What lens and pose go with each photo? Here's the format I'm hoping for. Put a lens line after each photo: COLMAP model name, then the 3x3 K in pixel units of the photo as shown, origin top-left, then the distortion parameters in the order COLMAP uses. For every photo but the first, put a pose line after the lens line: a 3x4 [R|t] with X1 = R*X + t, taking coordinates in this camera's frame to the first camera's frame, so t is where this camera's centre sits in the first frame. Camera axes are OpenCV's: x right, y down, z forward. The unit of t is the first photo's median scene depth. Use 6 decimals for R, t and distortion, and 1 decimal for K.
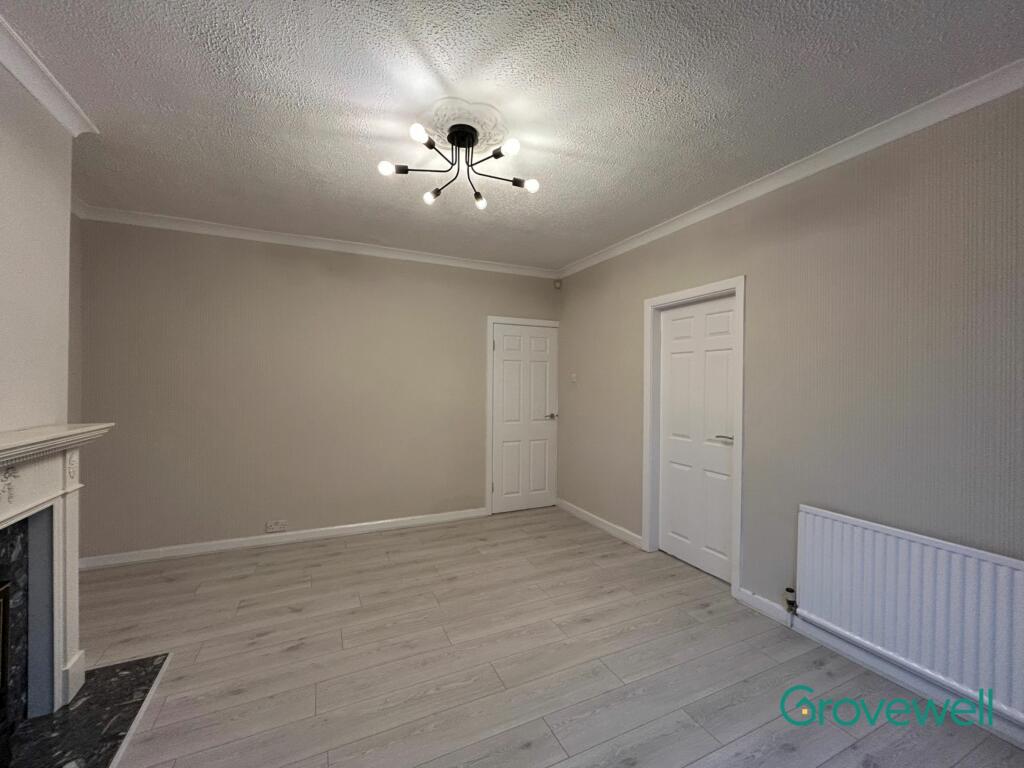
lens RADIAL K [[408.3, 0, 513.9], [0, 408.3, 387.2], [0, 0, 1]] dist [0.001796, 0.000210]
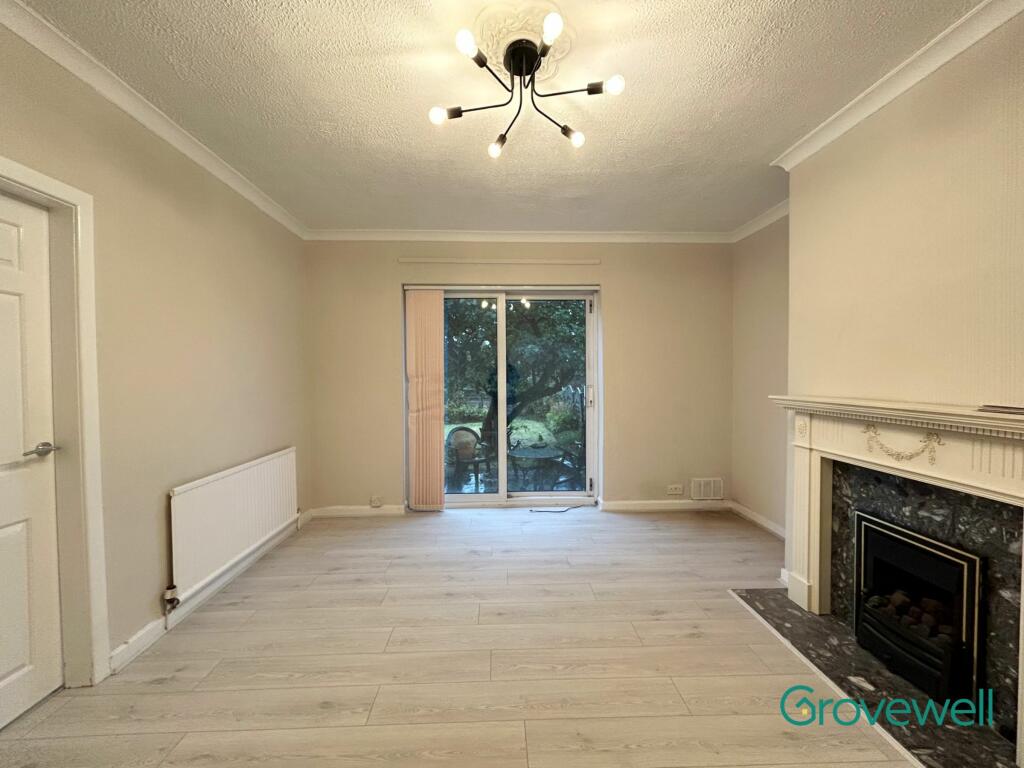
lens RADIAL K [[417.3, 0, 512.7], [0, 417.3, 381.8], [0, 0, 1]] dist [0.000581, 0.000130]
pose [[-0.918995, -0.012033, 0.394085, -0.403146], [0.000342, 0.999509, 0.031317, 0.010712], [-0.394269, 0.028915, -0.918540, 1.615512]]
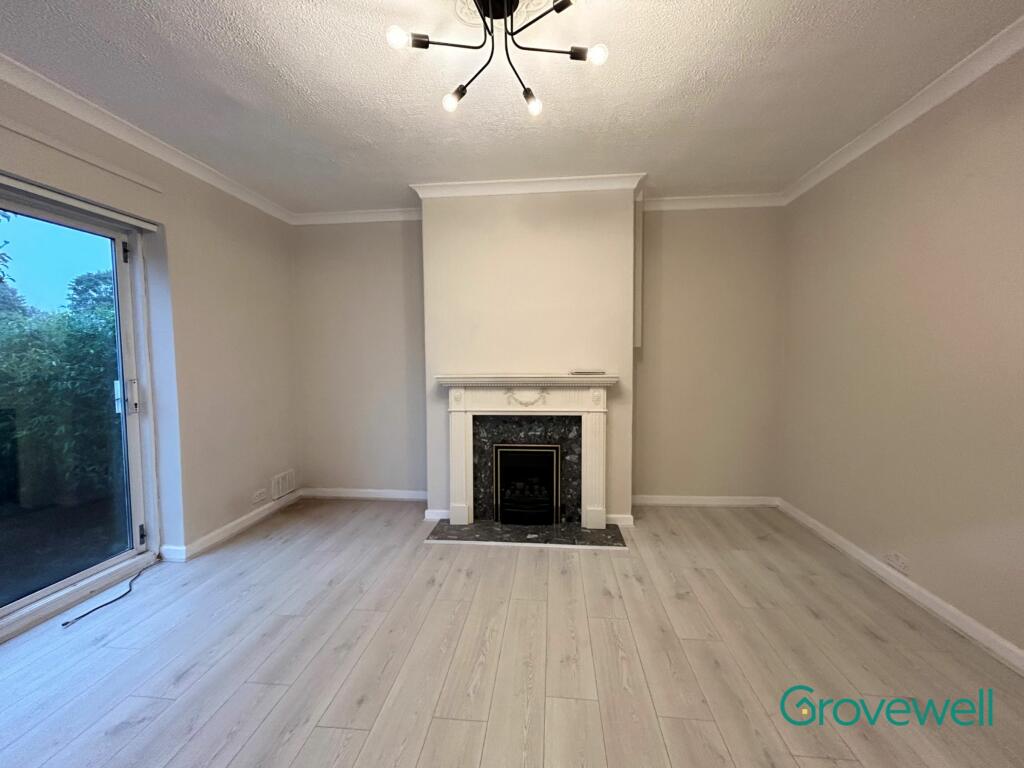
lens RADIAL K [[417.3, 0, 512.7], [0, 417.3, 381.8], [0, 0, 1]] dist [0.000581, 0.000130]
pose [[-0.514284, 0.045728, -0.856400, 0.478736], [-0.002611, 0.998489, 0.054883, 0.025244], [0.857616, 0.030461, -0.513387, 1.276714]]
